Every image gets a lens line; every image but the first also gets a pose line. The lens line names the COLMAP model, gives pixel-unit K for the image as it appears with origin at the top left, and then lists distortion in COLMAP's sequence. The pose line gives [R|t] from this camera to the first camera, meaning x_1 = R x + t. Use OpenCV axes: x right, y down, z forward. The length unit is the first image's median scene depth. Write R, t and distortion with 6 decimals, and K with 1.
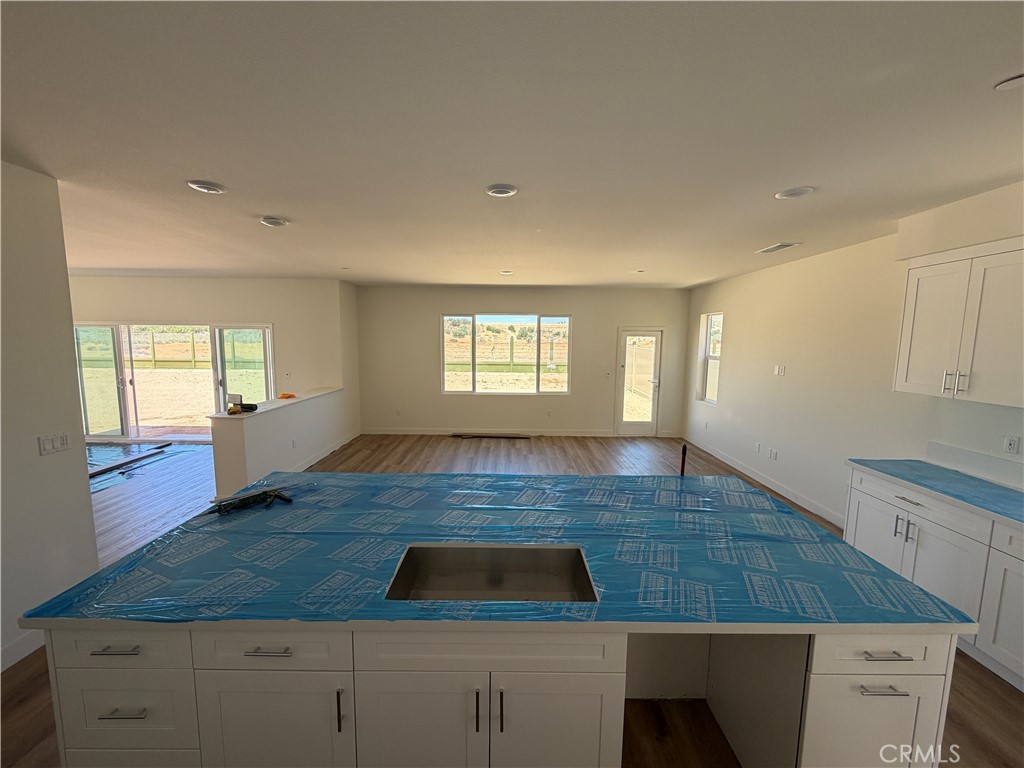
lens RADIAL K [[406.8, 0, 511.9], [0, 406.8, 384.9], [0, 0, 1]] dist [0.000077, -0.000007]
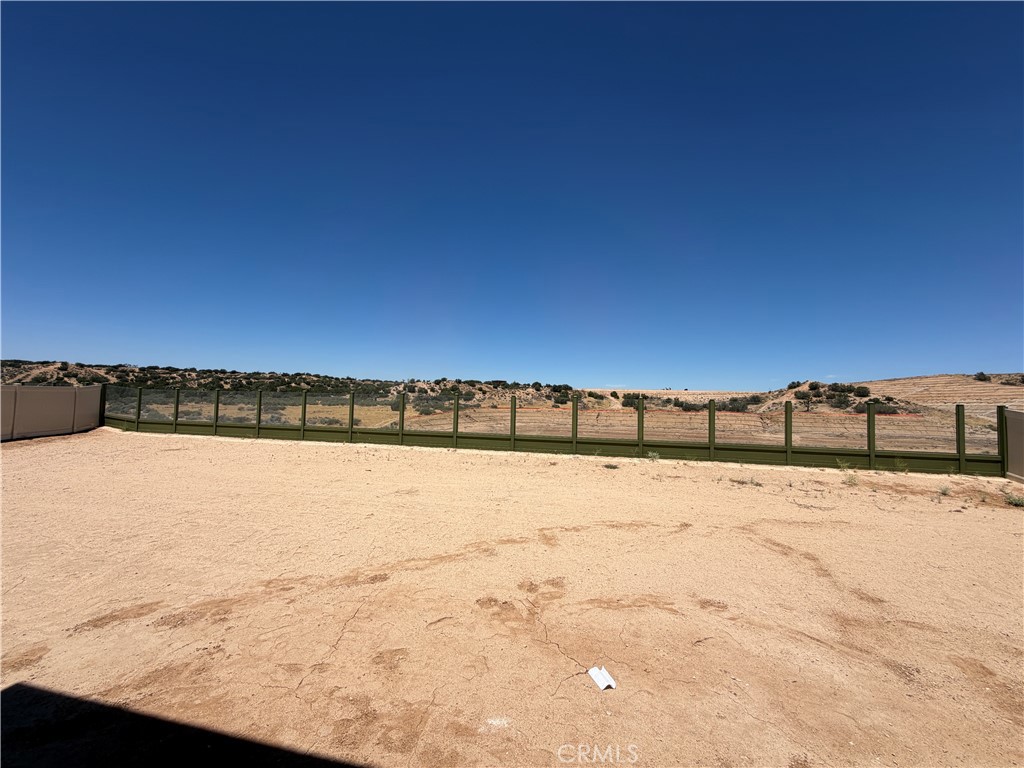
lens RADIAL K [[406.8, 0, 510.3], [0, 406.8, 385.3], [0, 0, 1]] dist [0.000077, -0.000007]
pose [[0.973681, 0.003065, -0.227894, -0.529357], [-0.039561, 0.987003, -0.155753, -0.080329], [0.224455, 0.160670, 0.961148, 0.774360]]
